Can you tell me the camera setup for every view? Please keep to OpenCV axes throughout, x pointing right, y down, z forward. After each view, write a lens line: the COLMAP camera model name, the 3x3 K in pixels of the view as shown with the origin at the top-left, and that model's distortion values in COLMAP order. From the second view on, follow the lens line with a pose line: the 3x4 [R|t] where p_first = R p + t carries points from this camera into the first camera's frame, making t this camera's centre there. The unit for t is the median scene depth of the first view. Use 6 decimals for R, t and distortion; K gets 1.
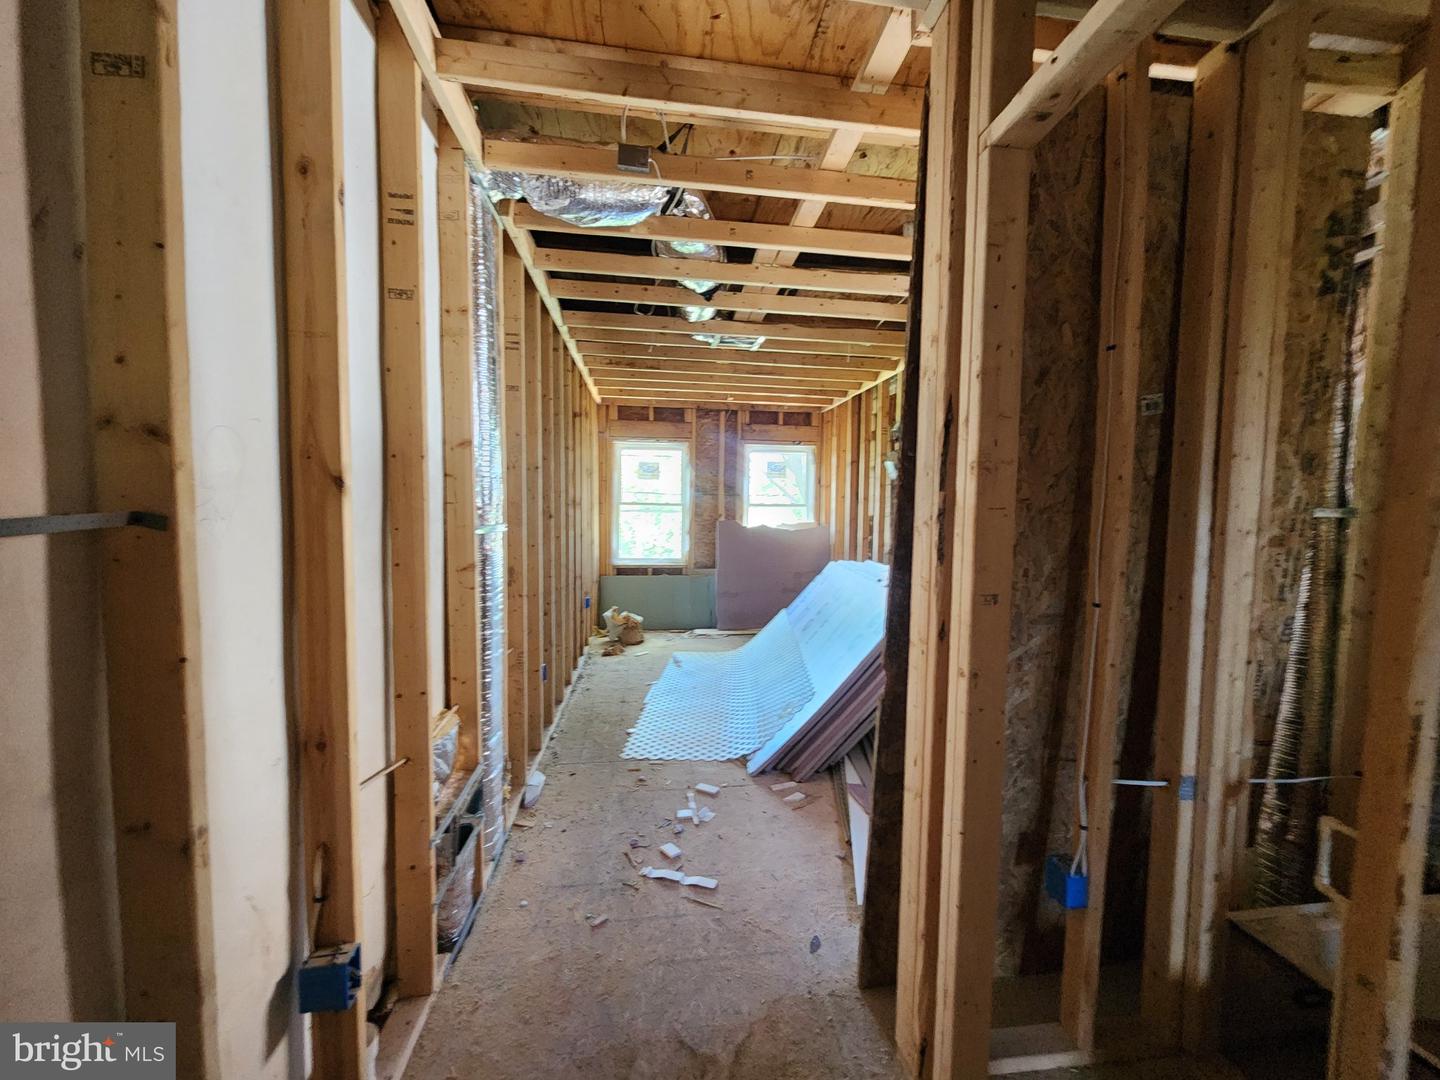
lens RADIAL K [[589.8, 0, 723.2], [0, 589.8, 546.8], [0, 0, 1]] dist [-0.002214, 0.001201]
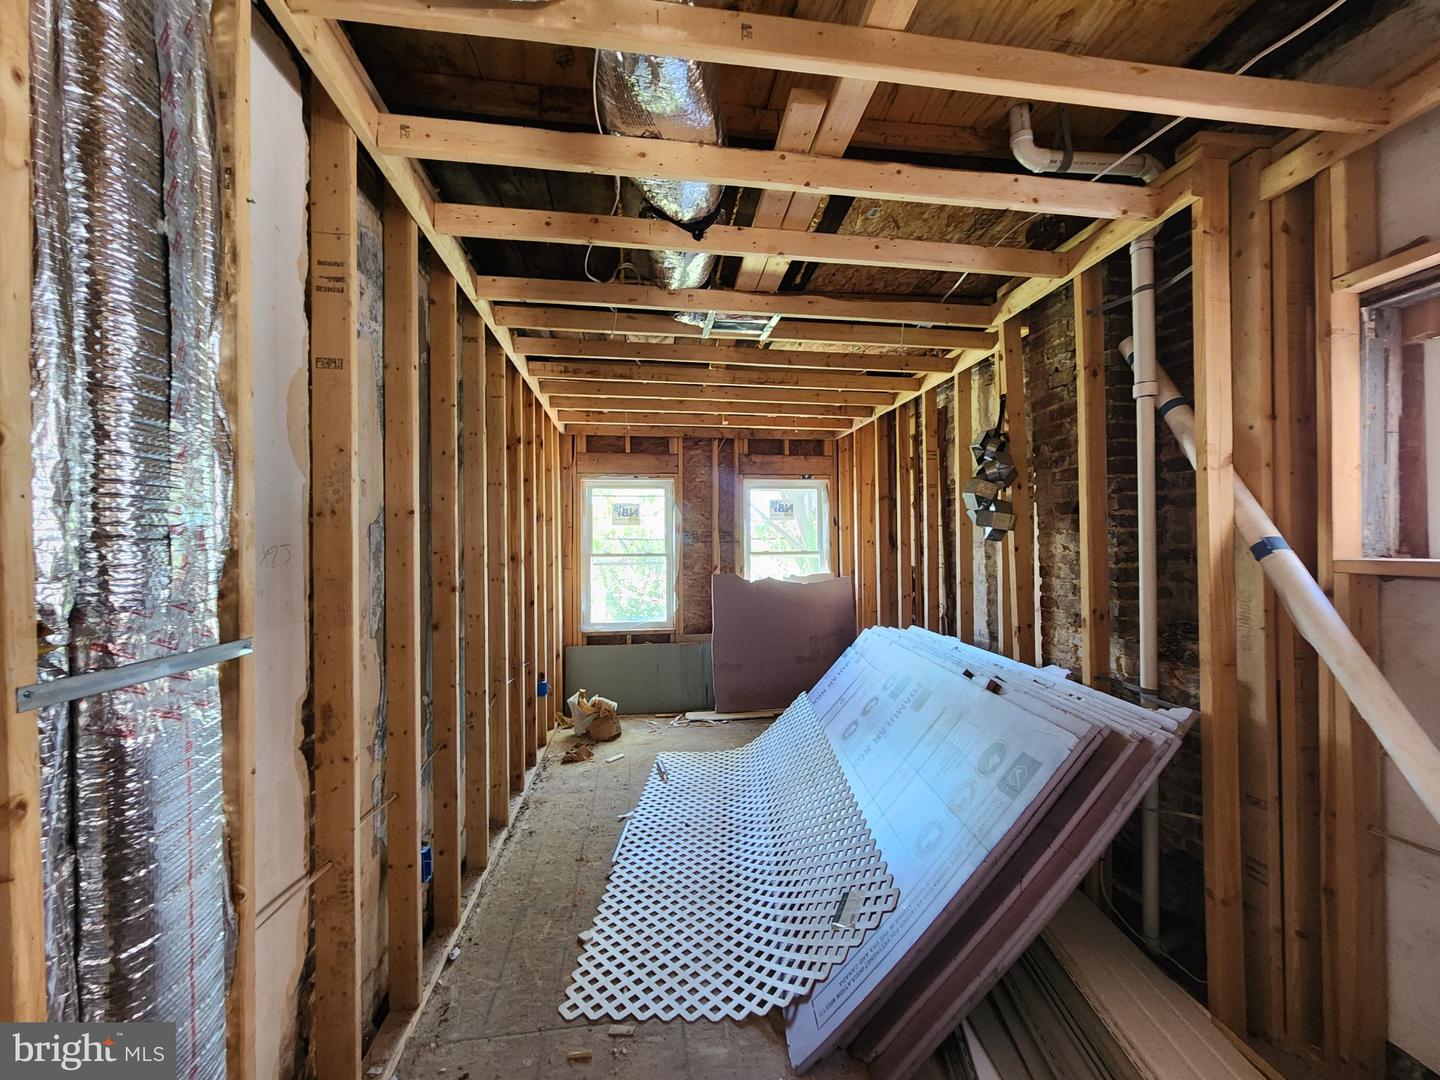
lens RADIAL K [[589.8, 0, 724.2], [0, 589.8, 543.1], [0, 0, 1]] dist [-0.002214, 0.001201]
pose [[0.999554, -0.022311, 0.019862, -0.008765], [0.023775, 0.996763, -0.076804, -0.026382], [-0.018084, 0.077242, 0.996848, 0.213393]]
